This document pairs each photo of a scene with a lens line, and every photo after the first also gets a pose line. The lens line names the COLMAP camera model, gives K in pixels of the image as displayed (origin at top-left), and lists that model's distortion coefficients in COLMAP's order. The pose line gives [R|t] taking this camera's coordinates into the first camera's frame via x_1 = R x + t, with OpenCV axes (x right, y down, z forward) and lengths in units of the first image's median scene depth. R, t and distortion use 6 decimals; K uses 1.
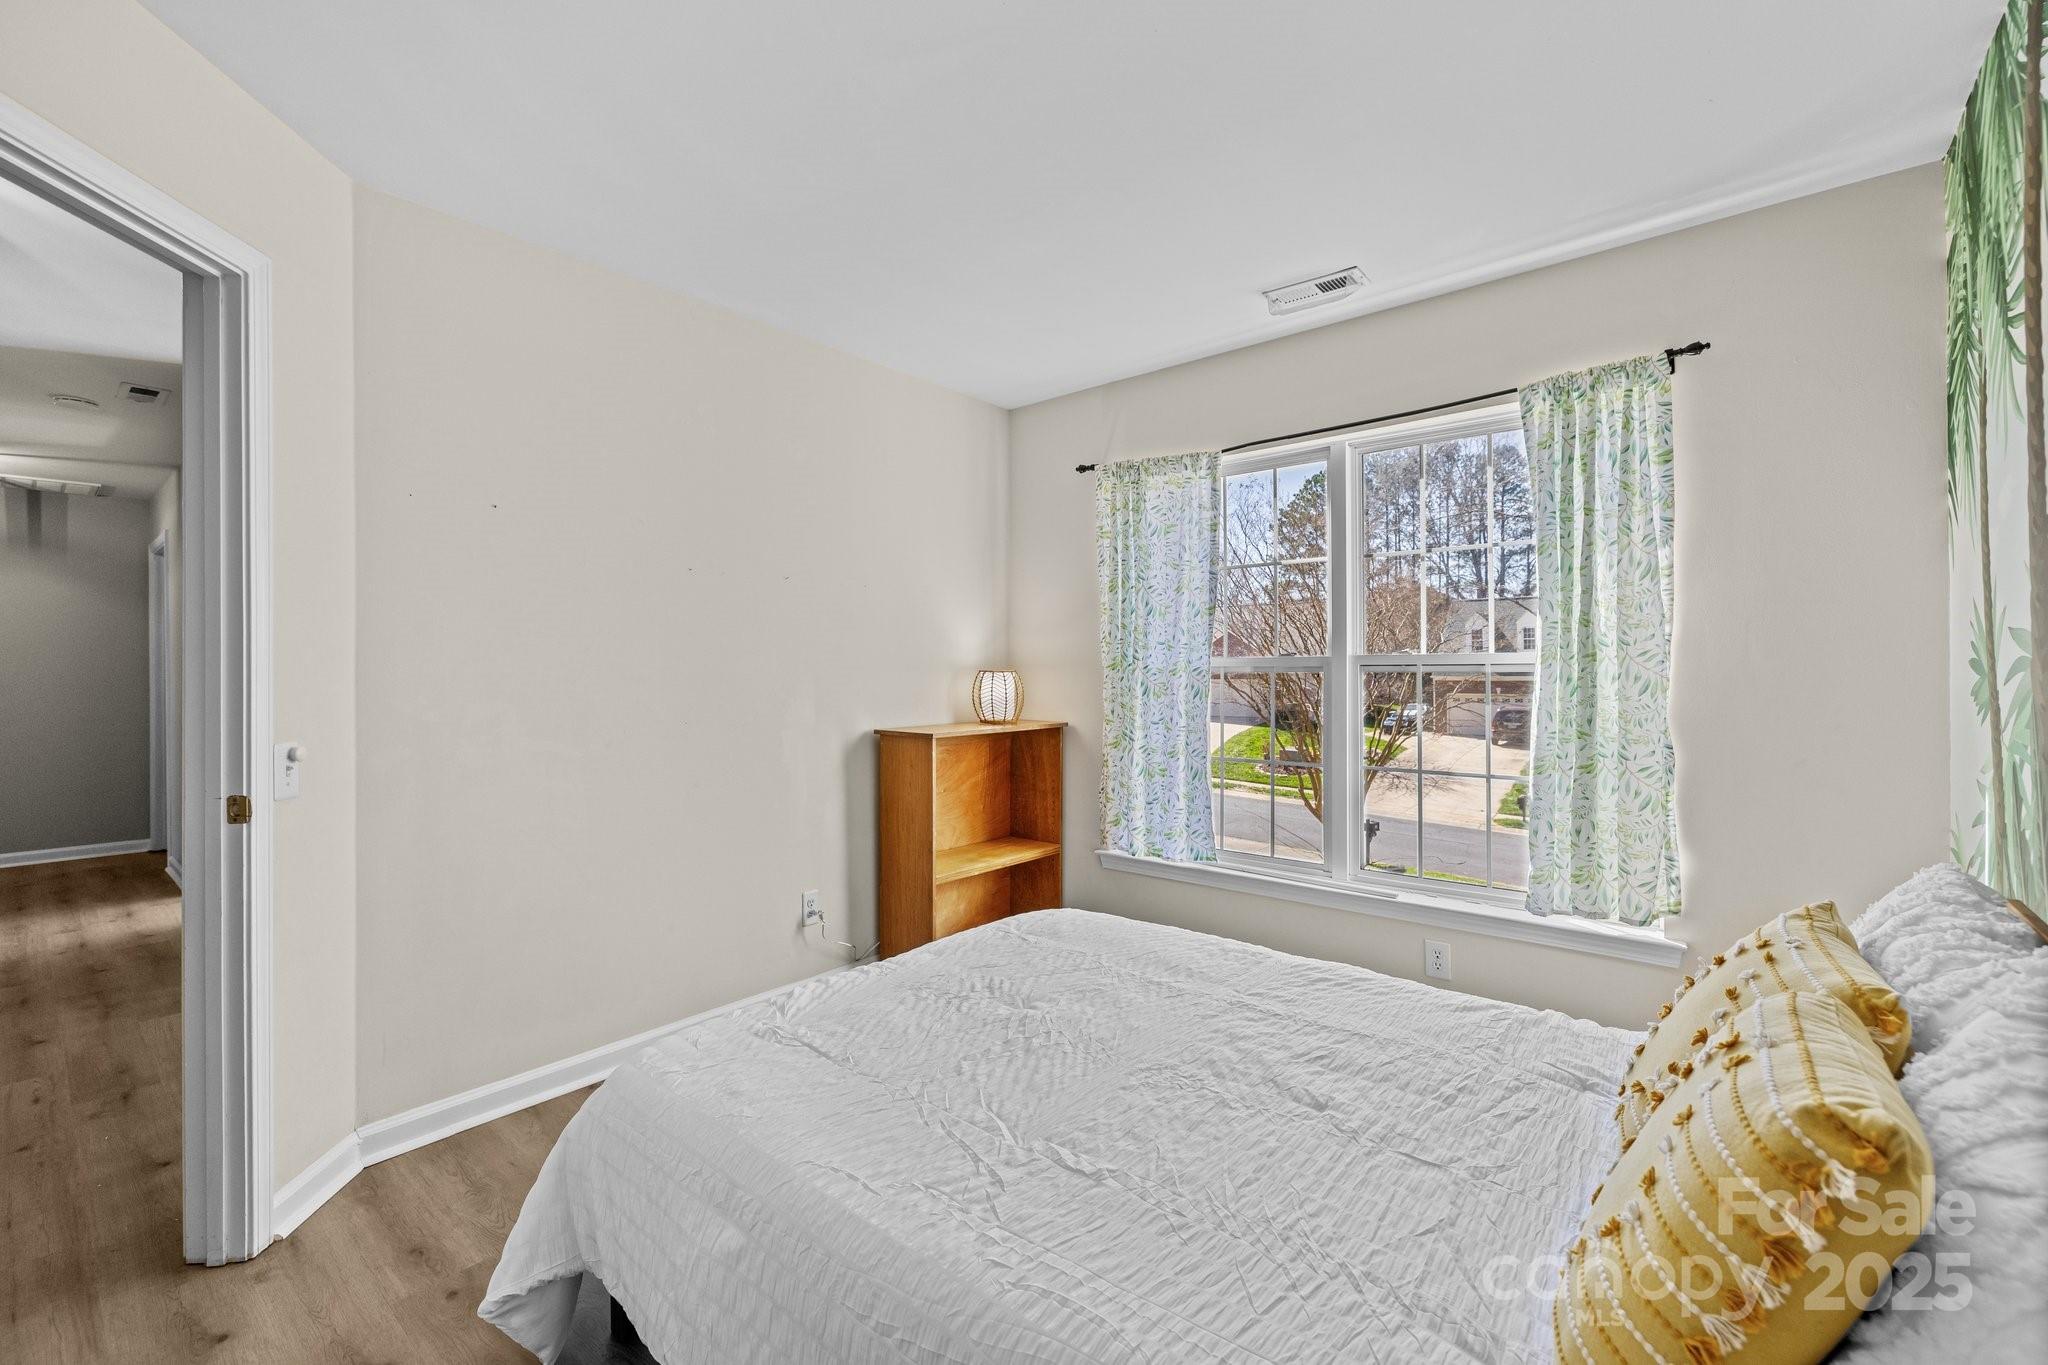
lens RADIAL K [[870.9, 0, 1012.8], [0, 870.9, 671.0], [0, 0, 1]] dist [-0.000777, -0.000061]
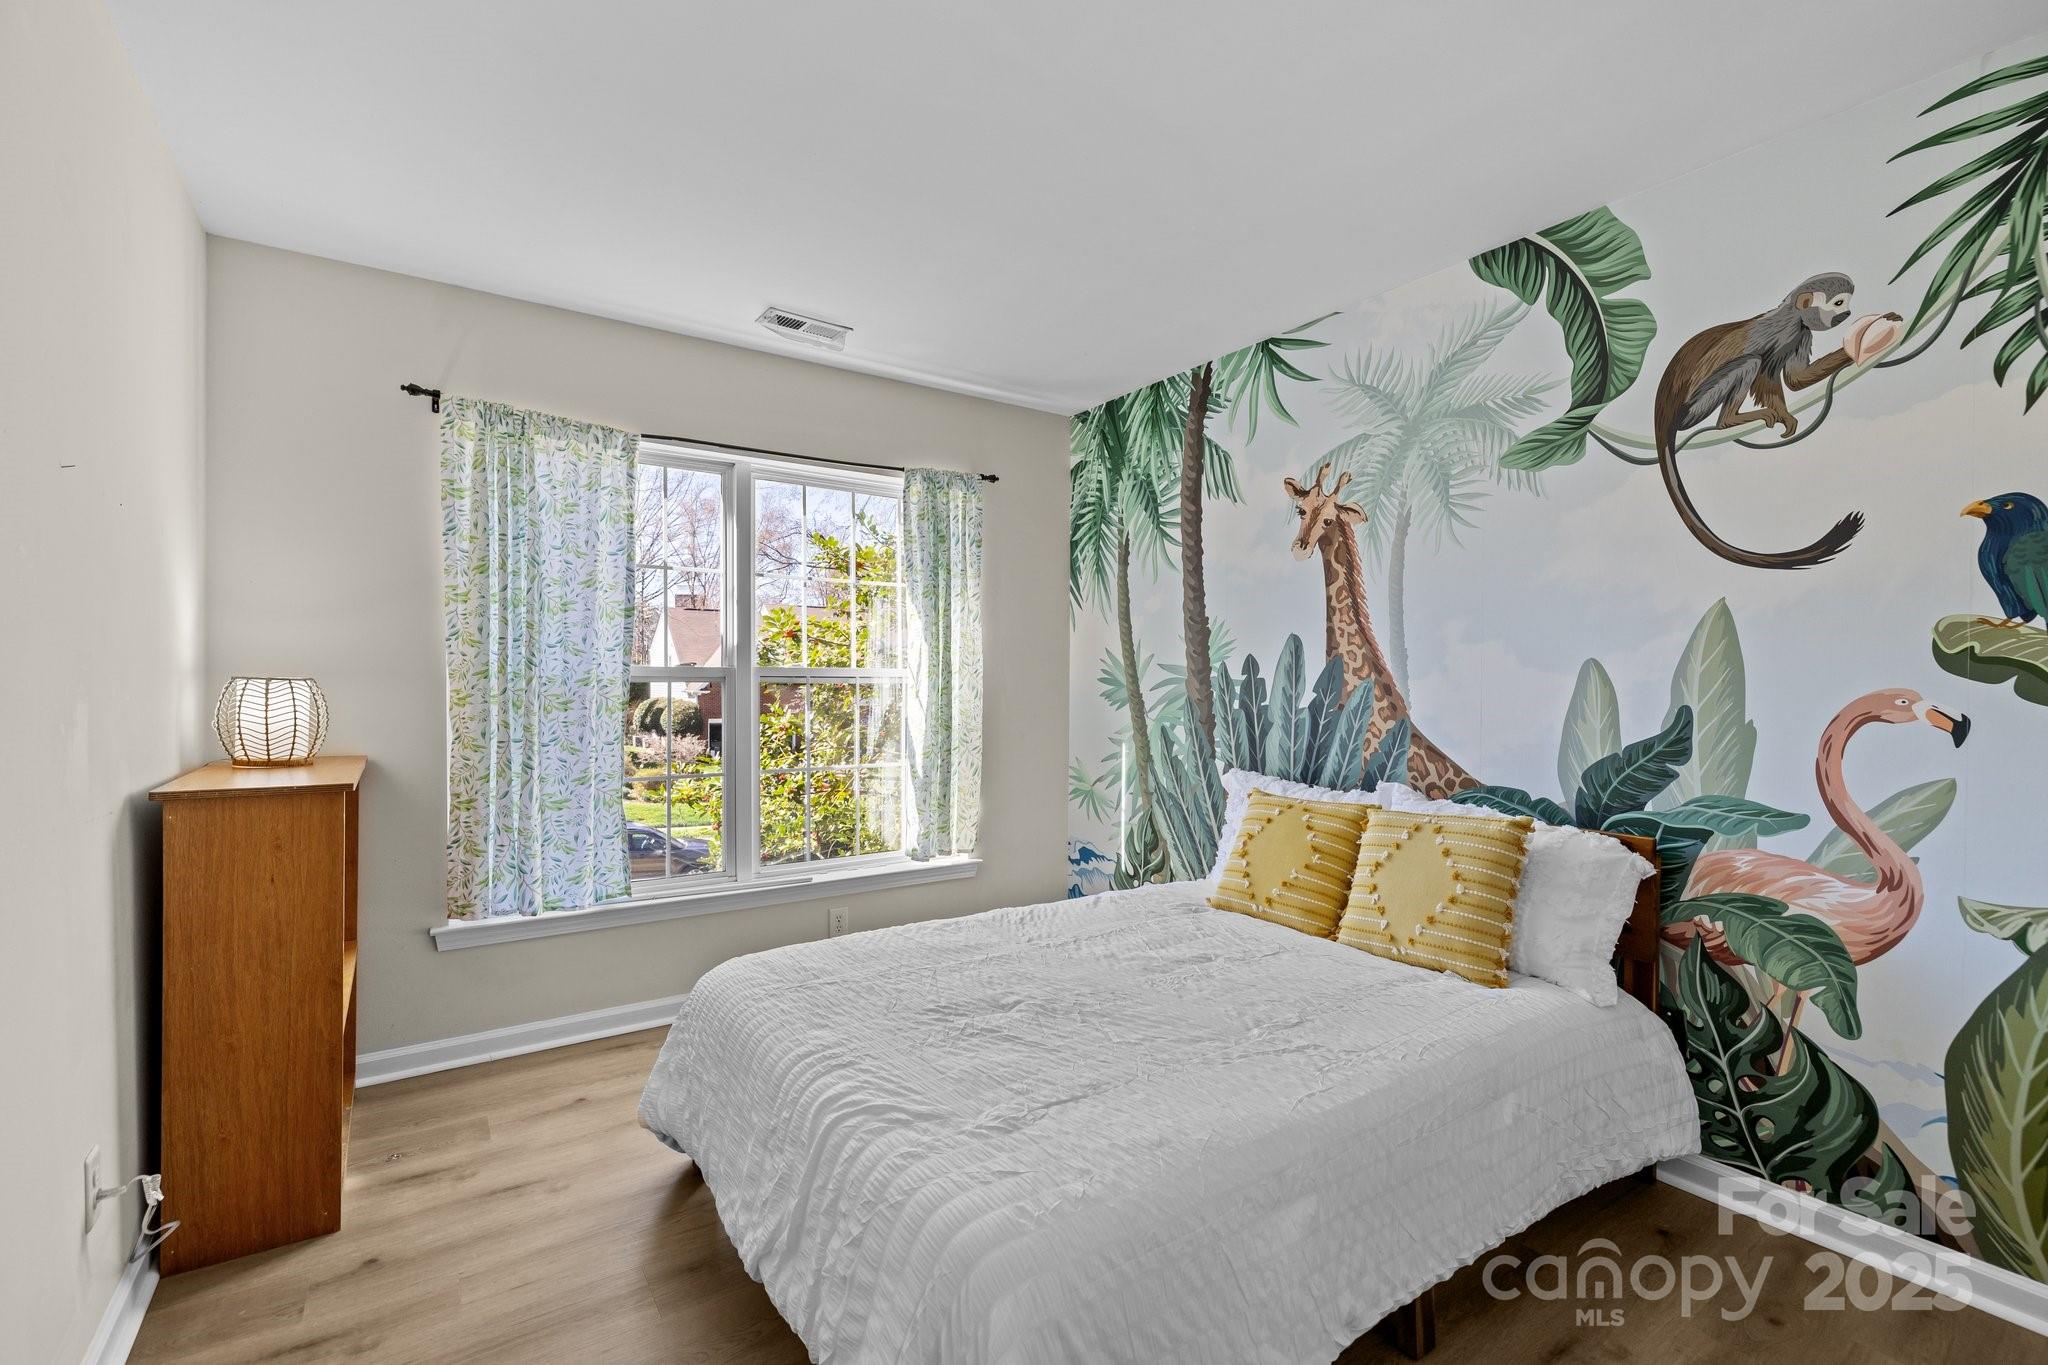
lens RADIAL K [[890.1, 0, 1011.5], [0, 890.1, 682.1], [0, 0, 1]] dist [0.002496, 0.000115]
pose [[0.253313, 0.004225, 0.967375, -0.712289], [-0.005272, 0.999982, -0.002986, 0.002841], [-0.967370, -0.004344, 0.253330, 0.515918]]
